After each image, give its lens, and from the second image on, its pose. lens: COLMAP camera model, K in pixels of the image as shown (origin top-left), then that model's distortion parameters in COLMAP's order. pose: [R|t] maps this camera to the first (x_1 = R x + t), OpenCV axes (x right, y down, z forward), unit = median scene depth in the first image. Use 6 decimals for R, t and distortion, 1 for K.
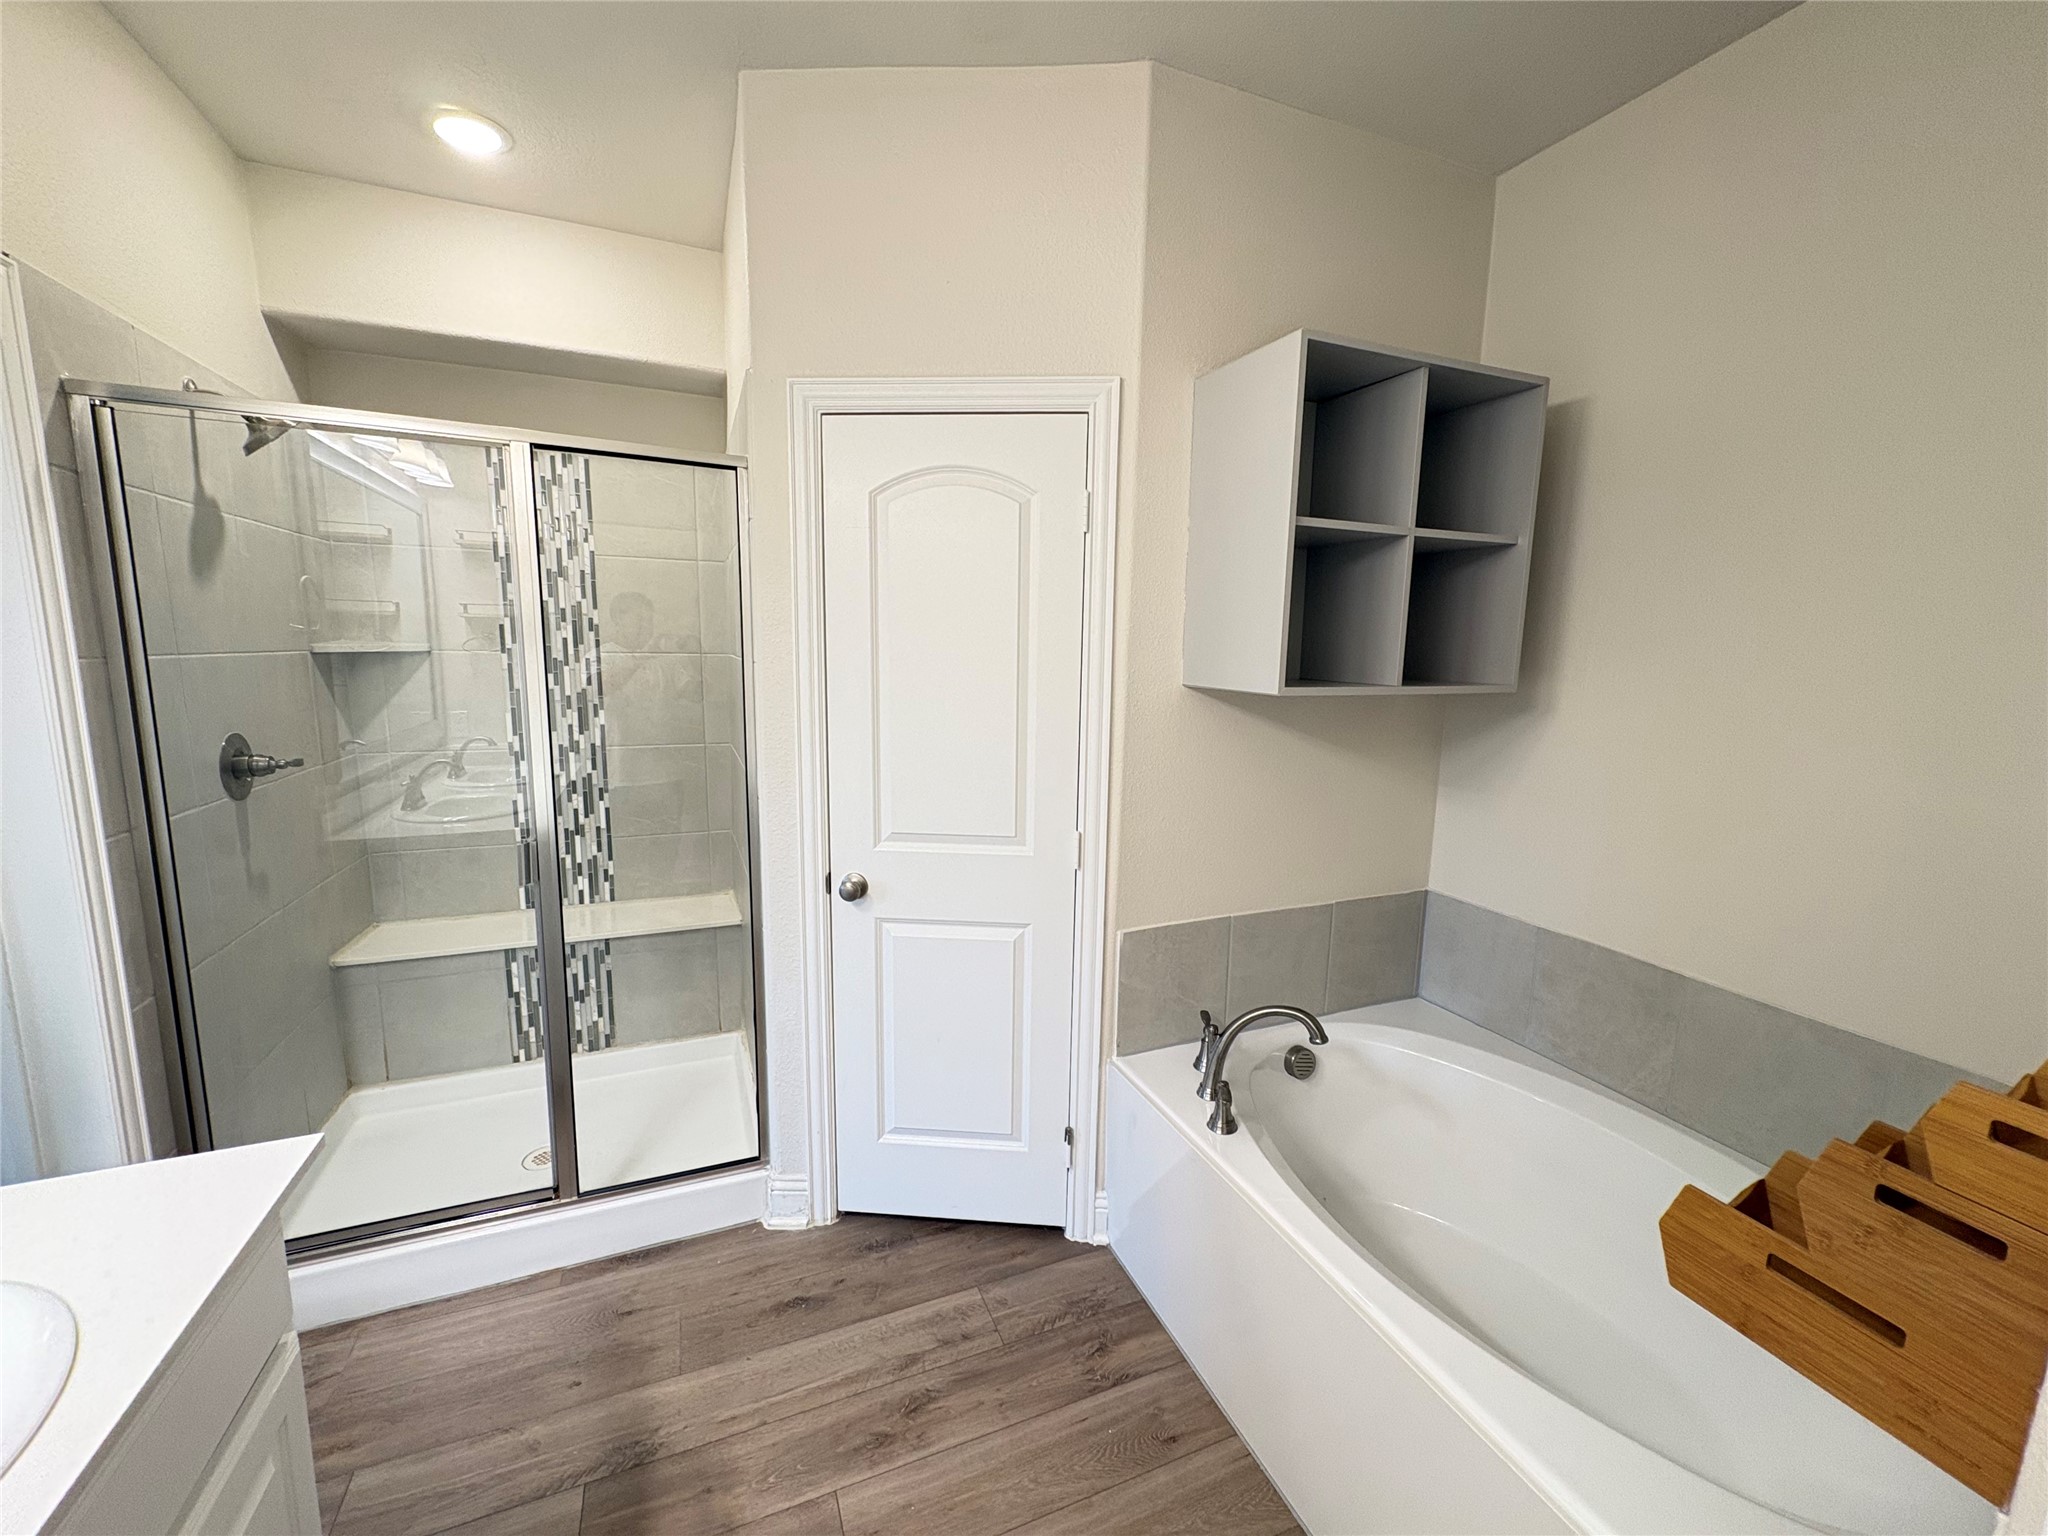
lens RADIAL K [[817.5, 0, 1024.0], [0, 817.5, 768.0], [0, 0, 1]] dist [0.001144, -0.000255]
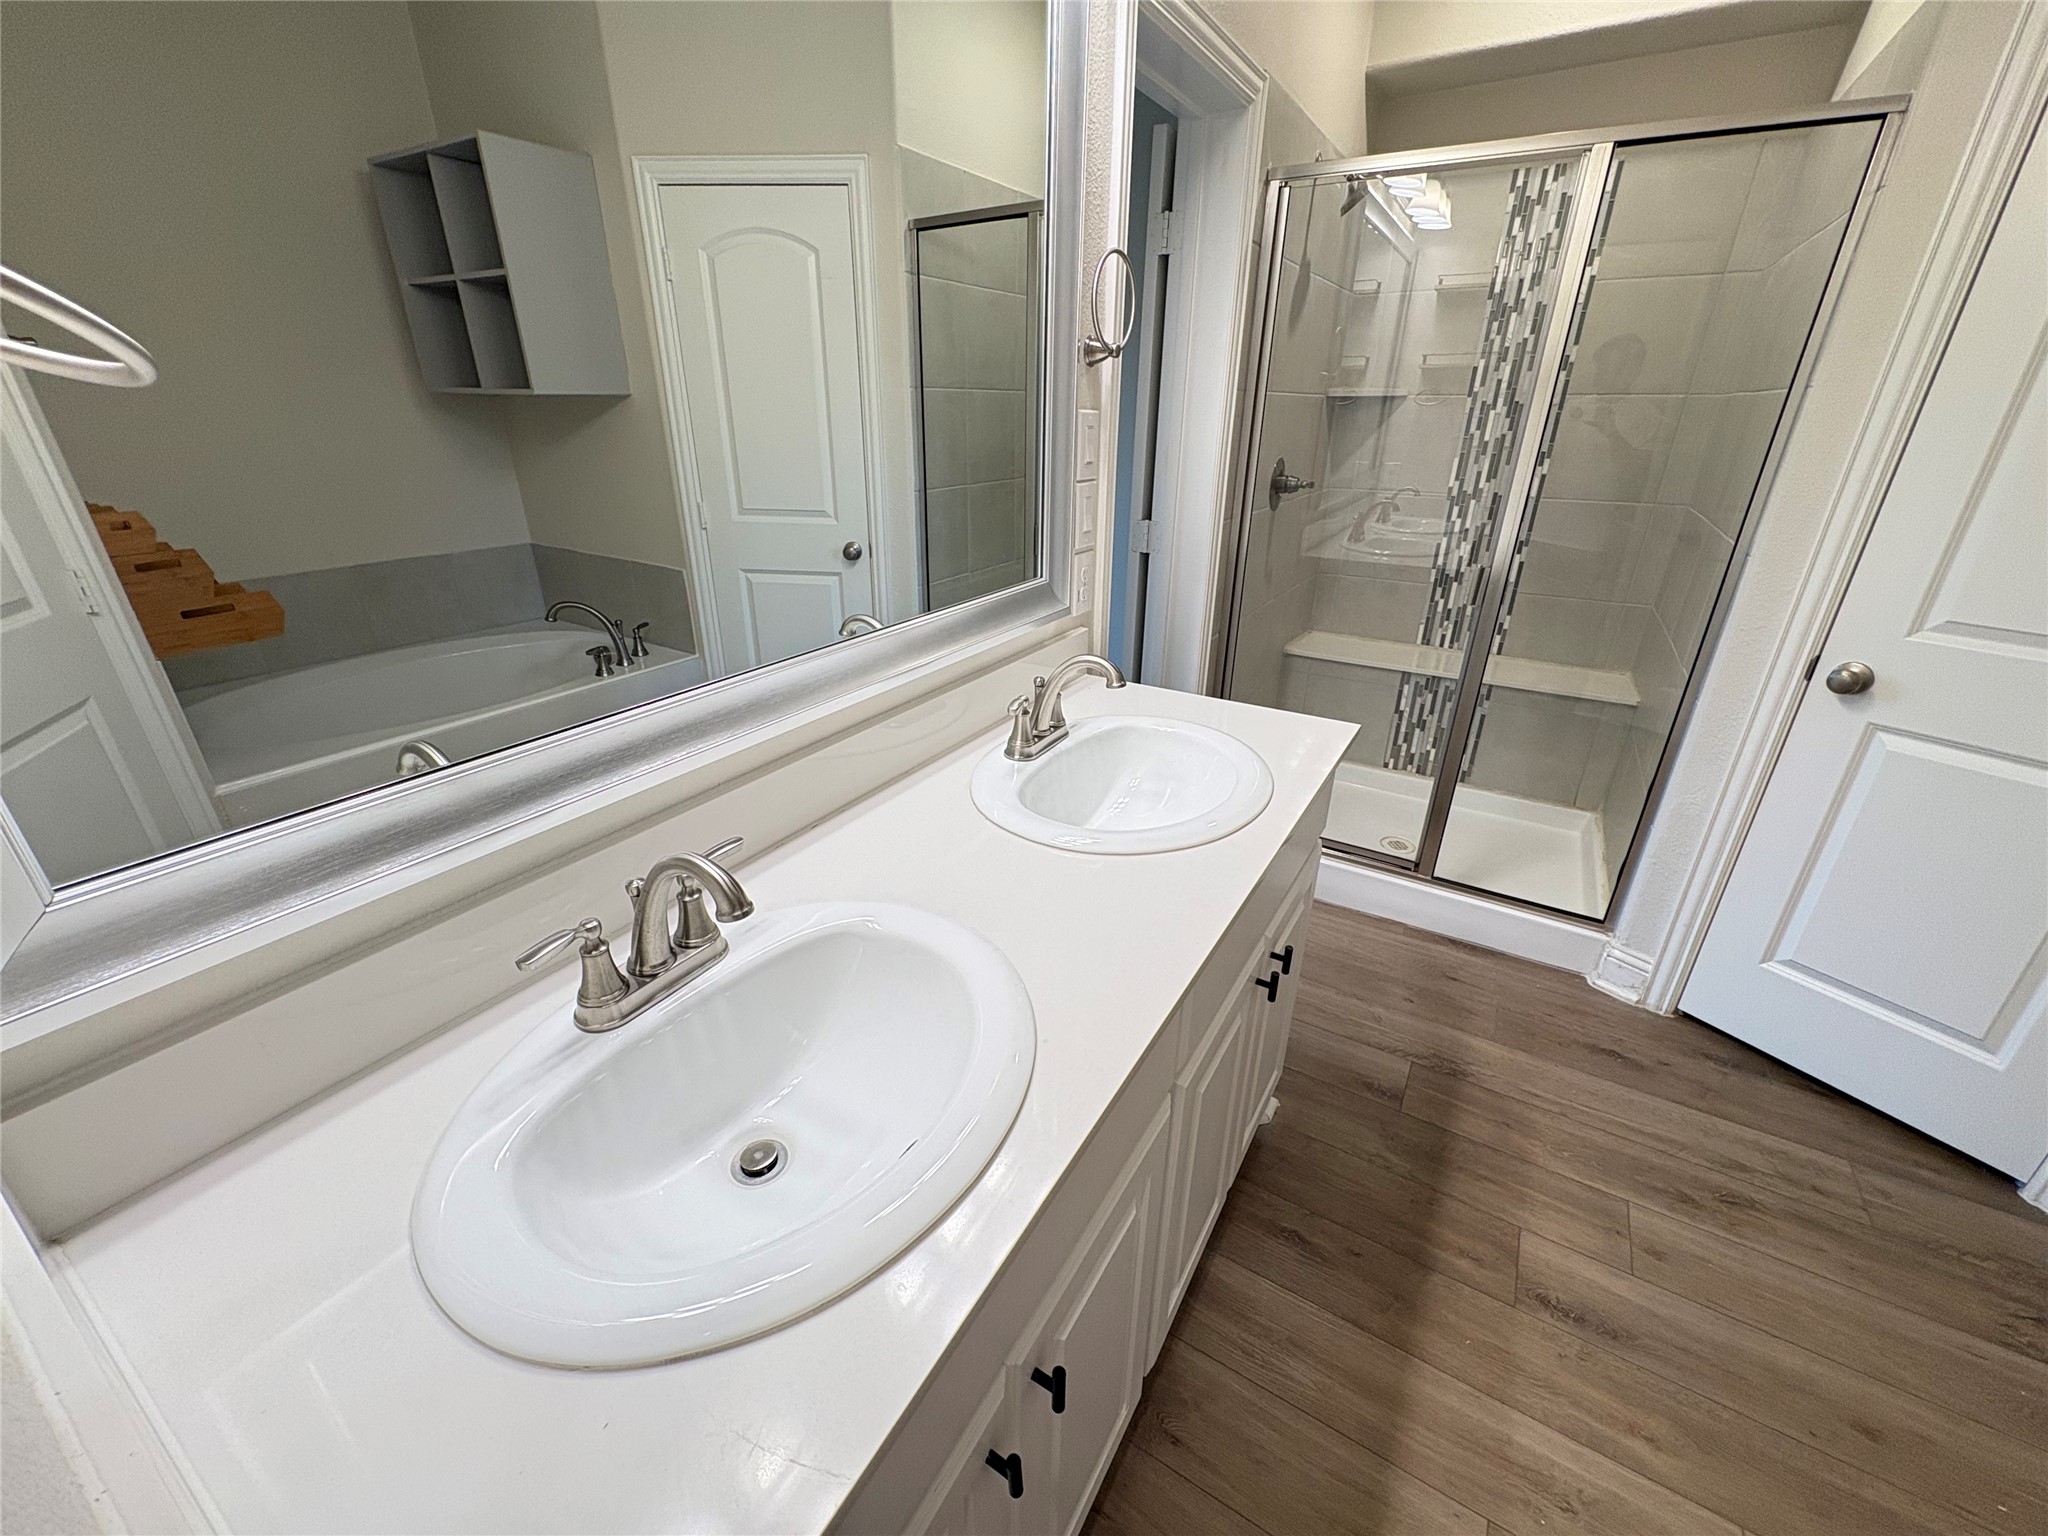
lens RADIAL K [[817.5, 0, 1024.0], [0, 817.5, 768.0], [0, 0, 1]] dist [0.001144, -0.000255]
pose [[0.585826, 0.315521, -0.746495, -0.051843], [-0.115567, 0.944212, 0.308396, 0.072123], [0.802155, -0.094396, 0.589607, -0.171982]]
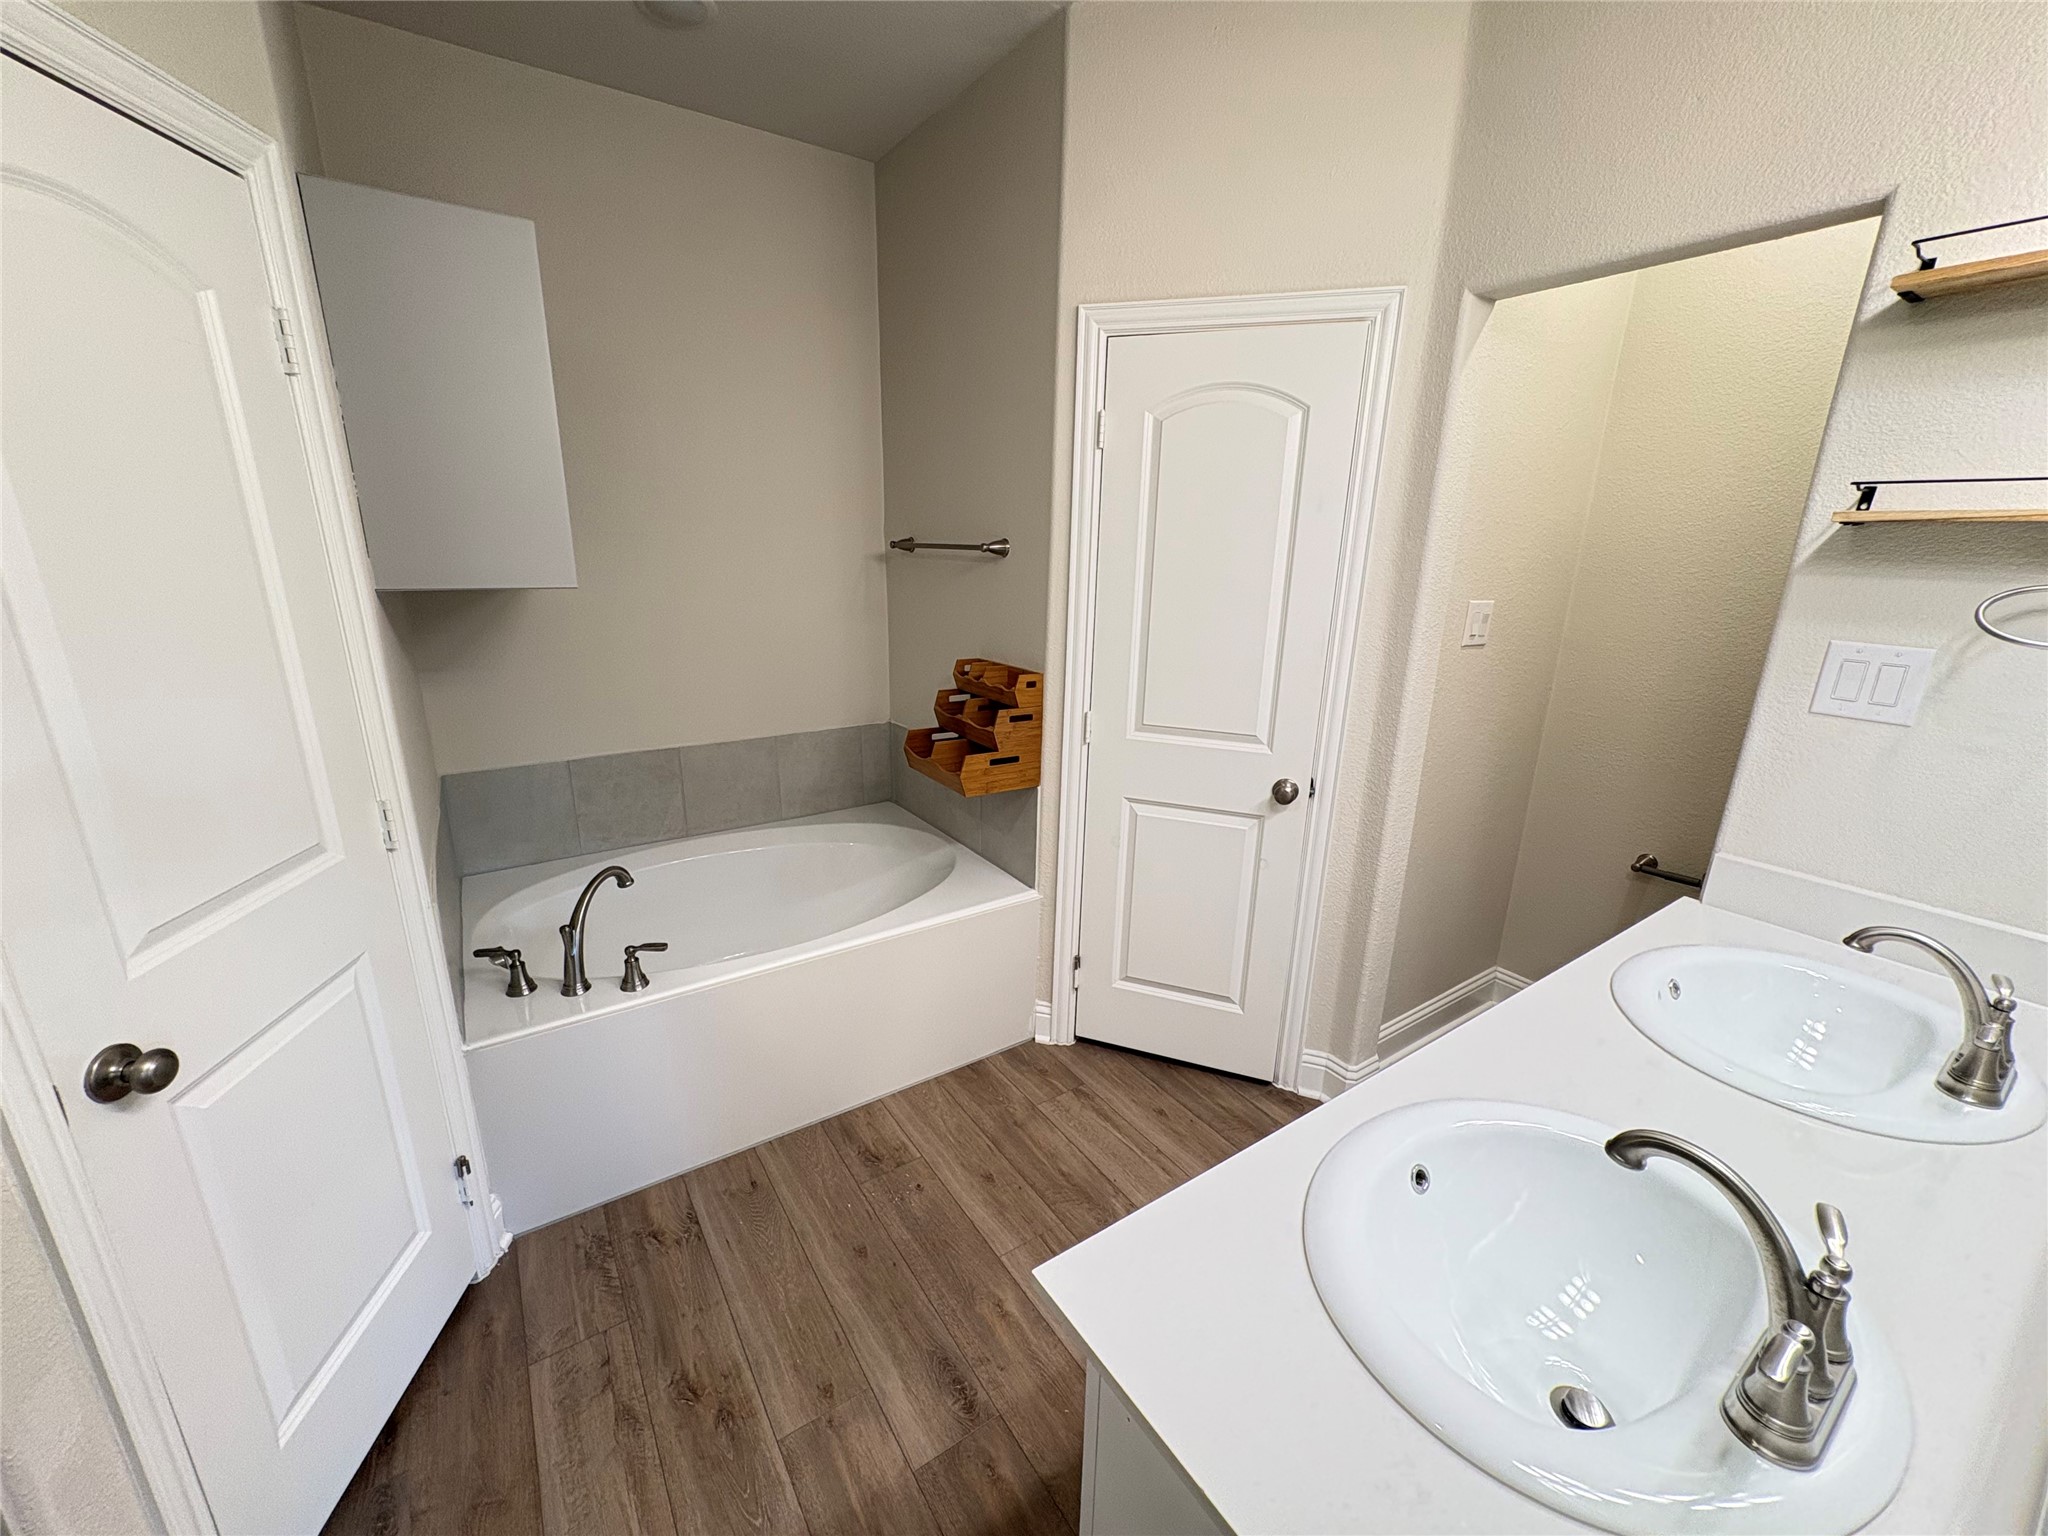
lens RADIAL K [[817.5, 0, 1024.0], [0, 817.5, 768.0], [0, 0, 1]] dist [0.001144, -0.000255]
pose [[-0.200619, -0.288377, 0.936264, -0.722712], [0.126458, 0.940076, 0.316648, -0.110304], [-0.971473, 0.181923, -0.152129, 0.529531]]
